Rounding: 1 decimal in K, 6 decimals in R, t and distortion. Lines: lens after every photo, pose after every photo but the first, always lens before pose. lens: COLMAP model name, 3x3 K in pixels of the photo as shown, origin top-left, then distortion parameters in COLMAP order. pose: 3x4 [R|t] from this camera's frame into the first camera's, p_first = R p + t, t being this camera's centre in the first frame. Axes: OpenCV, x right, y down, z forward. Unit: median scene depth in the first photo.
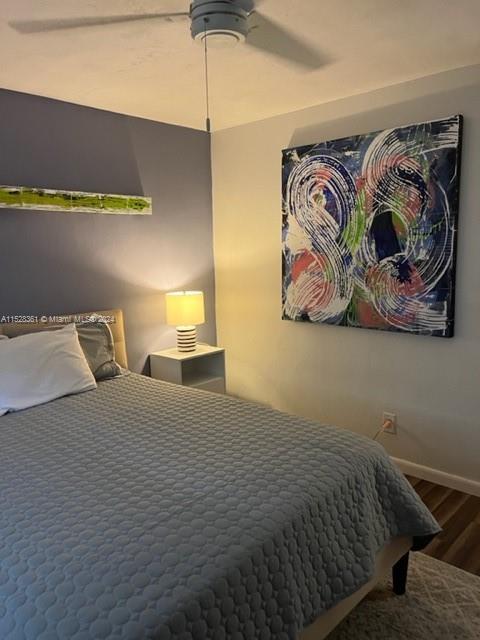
lens RADIAL K [[484.0, 0, 239.9], [0, 484.0, 318.6], [0, 0, 1]] dist [0.008870, -0.014576]
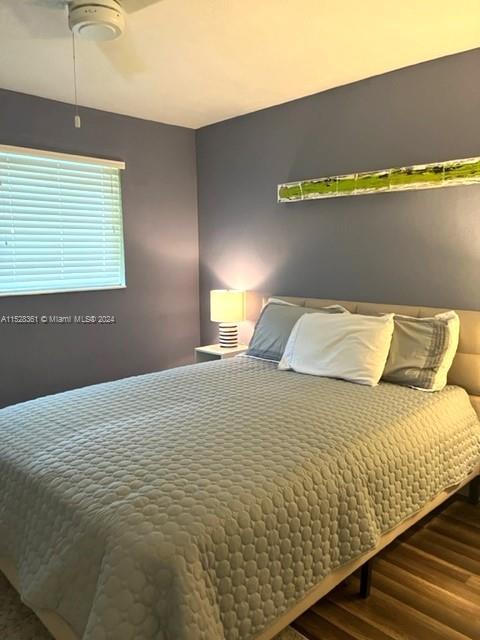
lens RADIAL K [[484.0, 0, 239.9], [0, 484.0, 322.3], [0, 0, 1]] dist [0.008870, -0.014576]
pose [[-0.055057, 0.172322, -0.983501, 0.574242], [-0.127764, 0.975682, 0.178104, -0.100459], [0.990275, 0.135461, -0.031702, 0.749334]]
